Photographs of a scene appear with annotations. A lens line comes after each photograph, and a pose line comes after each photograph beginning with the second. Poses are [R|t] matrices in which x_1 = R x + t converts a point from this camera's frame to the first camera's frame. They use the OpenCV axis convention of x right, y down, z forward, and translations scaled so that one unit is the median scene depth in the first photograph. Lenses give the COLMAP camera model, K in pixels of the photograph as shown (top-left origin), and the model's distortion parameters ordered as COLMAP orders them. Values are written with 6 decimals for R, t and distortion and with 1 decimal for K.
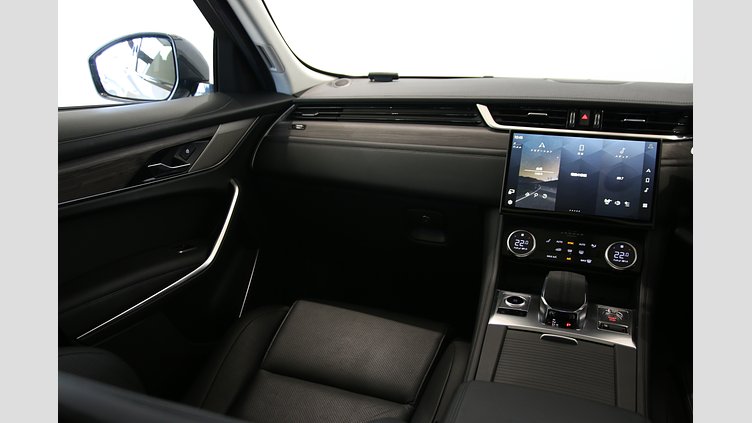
lens RADIAL K [[586.8, 0, 397.2], [0, 586.8, 216.3], [0, 0, 1]] dist [-0.000433, 0.002582]
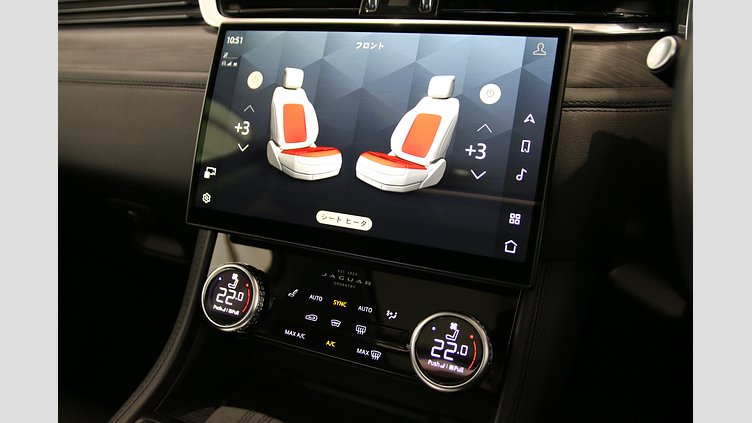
lens RADIAL K [[552.2, 0, 372.5], [0, 552.2, 222.4], [0, 0, 1]] dist [-0.123269, 0.136734]
pose [[0.996698, 0.008272, -0.080769, 0.350801], [0.000312, 0.994398, 0.105700, -0.049157], [0.081191, -0.105376, 0.991112, 0.642192]]
